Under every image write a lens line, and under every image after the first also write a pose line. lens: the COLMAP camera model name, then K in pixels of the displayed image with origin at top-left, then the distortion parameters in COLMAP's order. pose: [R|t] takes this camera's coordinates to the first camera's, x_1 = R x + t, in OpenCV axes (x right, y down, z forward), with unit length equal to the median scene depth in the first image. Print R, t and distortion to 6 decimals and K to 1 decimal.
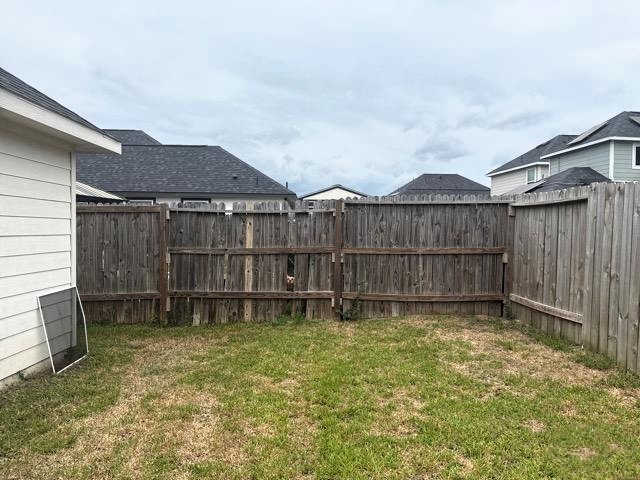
lens RADIAL K [[473.0, 0, 320.0], [0, 473.0, 240.0], [0, 0, 1]] dist [0.042628, -0.077093]
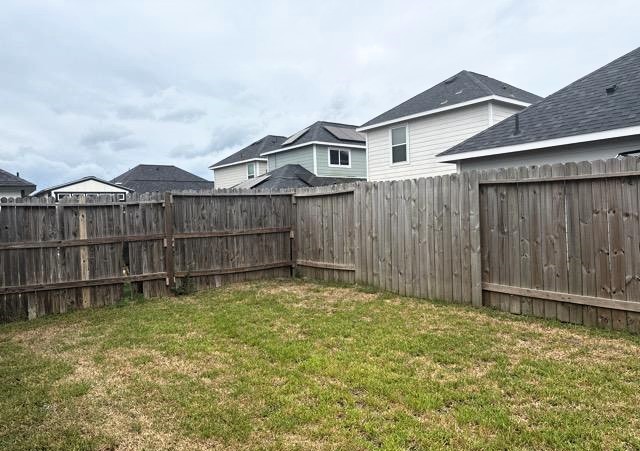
lens RADIAL K [[487.1, 0, 320.0], [0, 487.1, 225.5], [0, 0, 1]] dist [0.000017, -0.002005]
pose [[0.817922, -0.047195, 0.573390, -0.342795], [0.054269, 0.998515, 0.004773, 0.010152], [-0.572764, 0.027214, 0.819268, -0.196074]]
